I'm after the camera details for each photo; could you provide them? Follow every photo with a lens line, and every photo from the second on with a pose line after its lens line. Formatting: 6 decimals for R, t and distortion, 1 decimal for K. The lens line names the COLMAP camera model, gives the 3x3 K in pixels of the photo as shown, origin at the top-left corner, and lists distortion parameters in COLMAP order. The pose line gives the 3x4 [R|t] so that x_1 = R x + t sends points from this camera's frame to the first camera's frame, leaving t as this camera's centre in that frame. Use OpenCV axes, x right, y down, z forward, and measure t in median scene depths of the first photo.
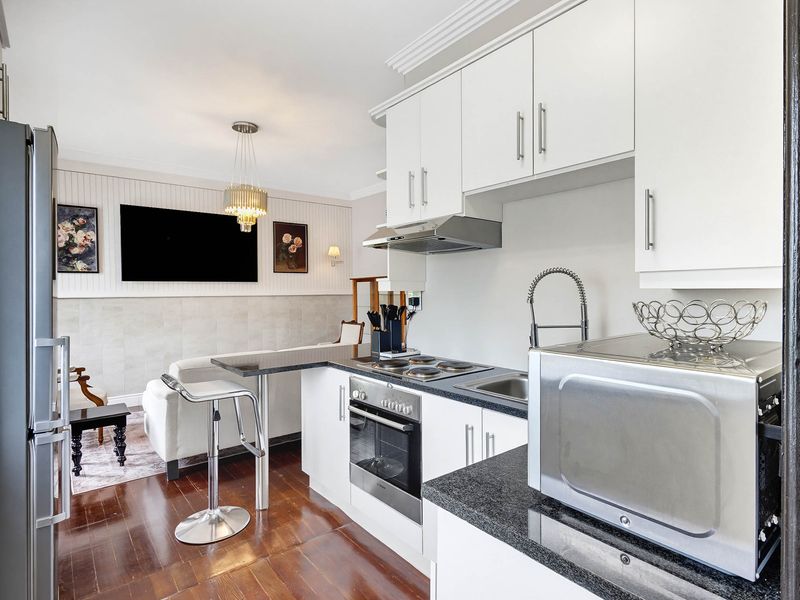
lens RADIAL K [[429.7, 0, 406.6], [0, 429.7, 295.8], [0, 0, 1]] dist [0.001183, 0.001177]
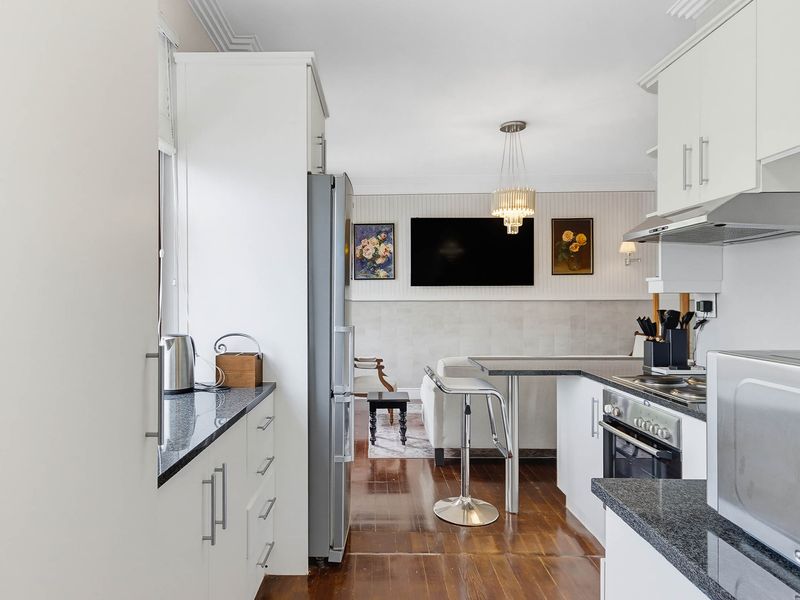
lens RADIAL K [[478.7, 0, 365.0], [0, 478.7, 300.1], [0, 0, 1]] dist [0.001443, 0.001433]
pose [[0.760952, 0.006439, -0.648776, 0.108386], [-0.009138, 0.999958, -0.000793, 0.007834], [0.648744, 0.006532, 0.760979, -0.060241]]
